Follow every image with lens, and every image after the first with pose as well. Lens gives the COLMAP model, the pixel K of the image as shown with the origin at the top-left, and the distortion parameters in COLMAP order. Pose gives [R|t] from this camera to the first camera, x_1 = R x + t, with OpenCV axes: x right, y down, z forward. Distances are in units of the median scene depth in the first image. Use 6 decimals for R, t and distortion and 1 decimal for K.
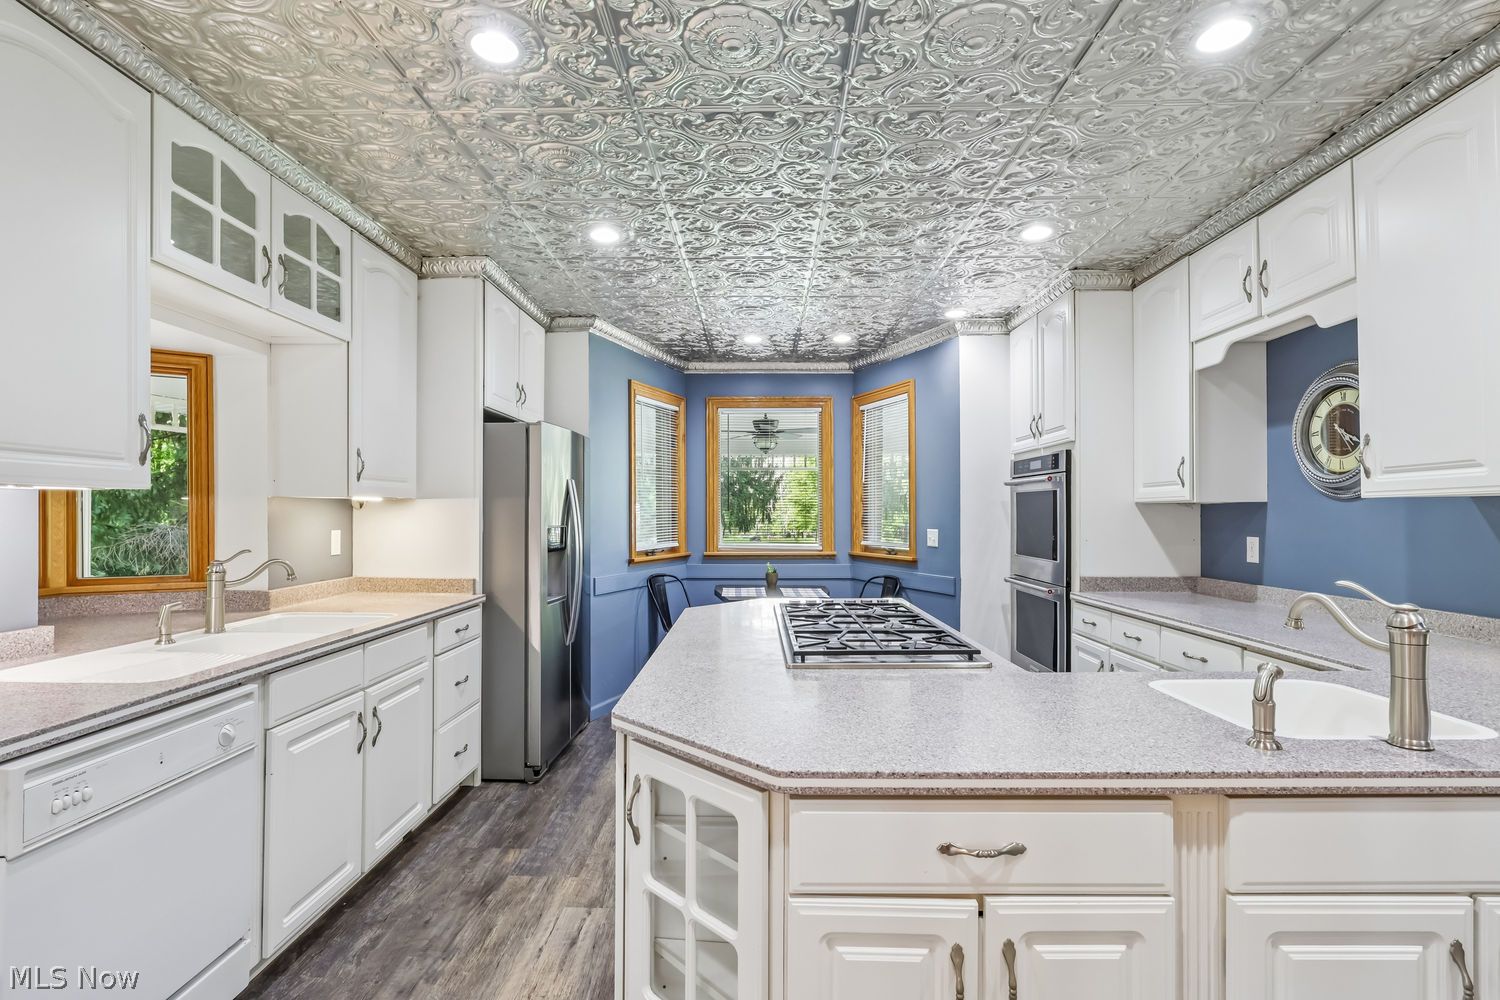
lens RADIAL K [[702.8, 0, 757.2], [0, 702.8, 513.3], [0, 0, 1]] dist [-0.005122, 0.000413]
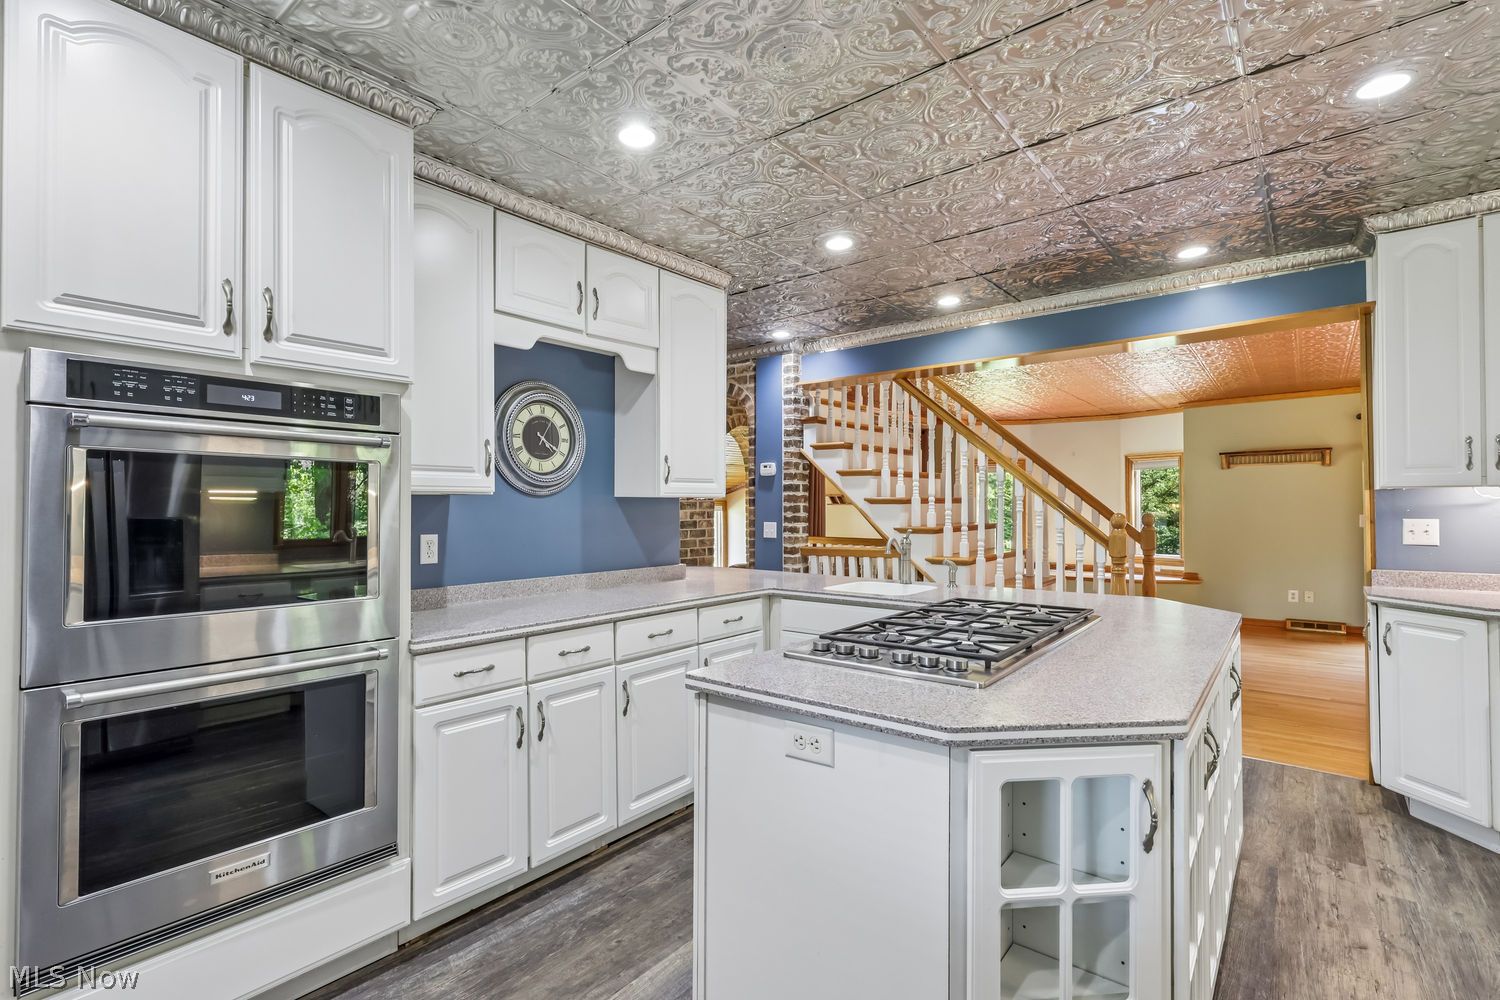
lens RADIAL K [[702.8, 0, 745.2], [0, 702.8, 505.2], [0, 0, 1]] dist [-0.005122, 0.000413]
pose [[-0.783777, 0.012701, 0.620913, -0.168621], [0.008007, 0.999914, -0.010345, 0.010467], [-0.620991, -0.003137, -0.783811, 1.642407]]
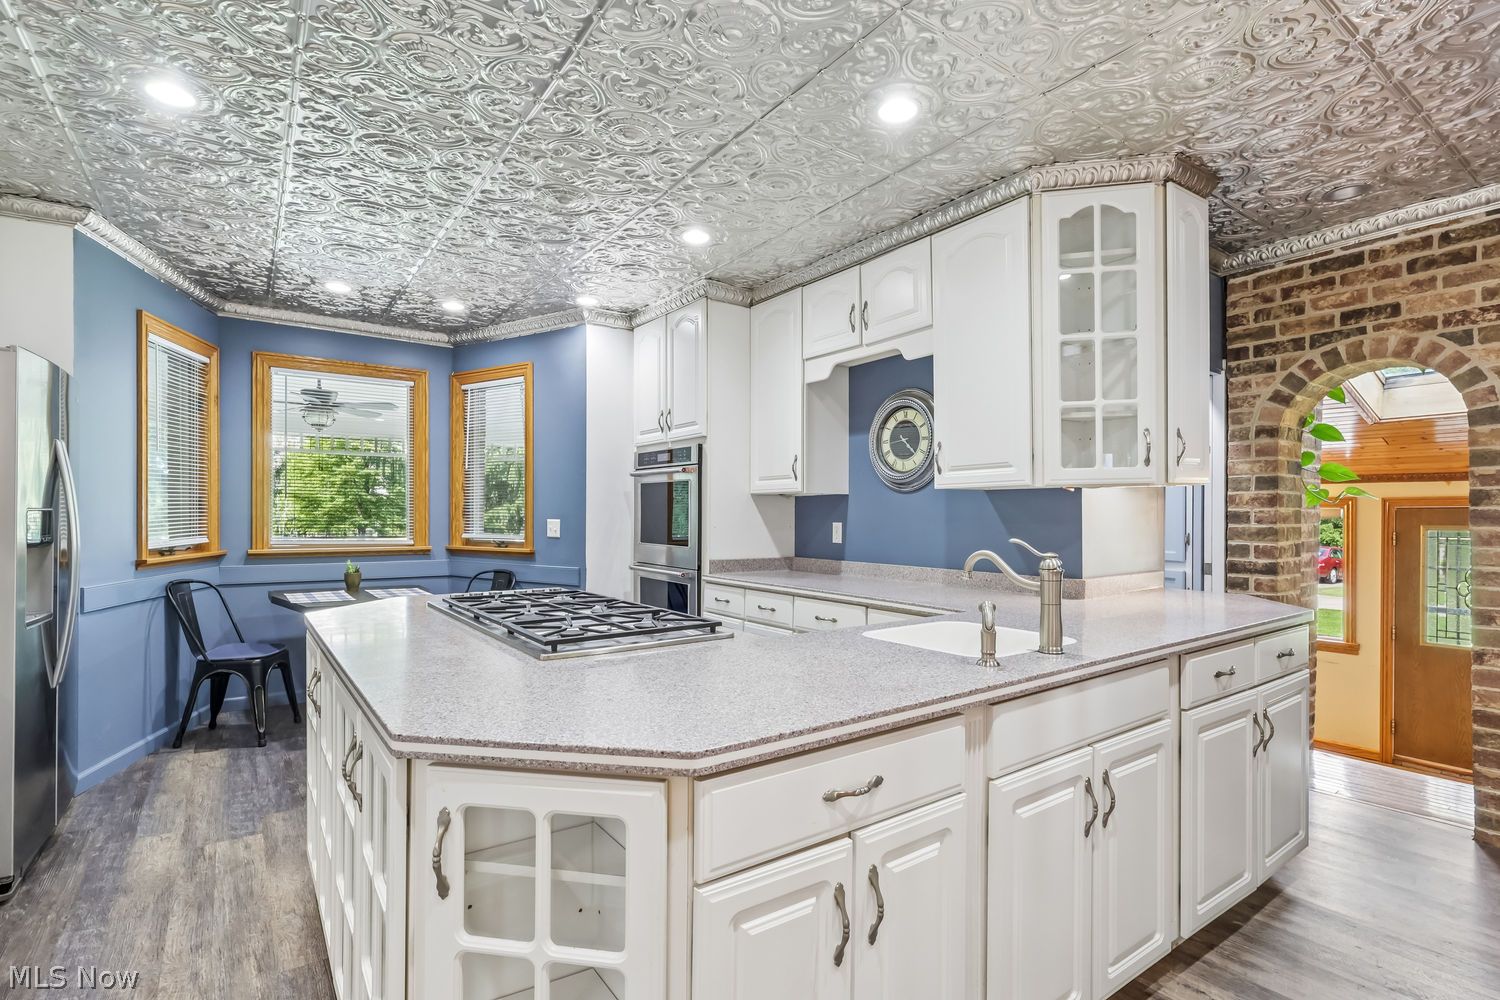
lens RADIAL K [[702.8, 0, 753.1], [0, 702.8, 517.4], [0, 0, 1]] dist [-0.005122, 0.000413]
pose [[0.804625, 0.003897, 0.593771, -0.178996], [-0.007728, 0.999963, 0.003908, 0.024424], [-0.593733, -0.007733, 0.804625, 0.092410]]
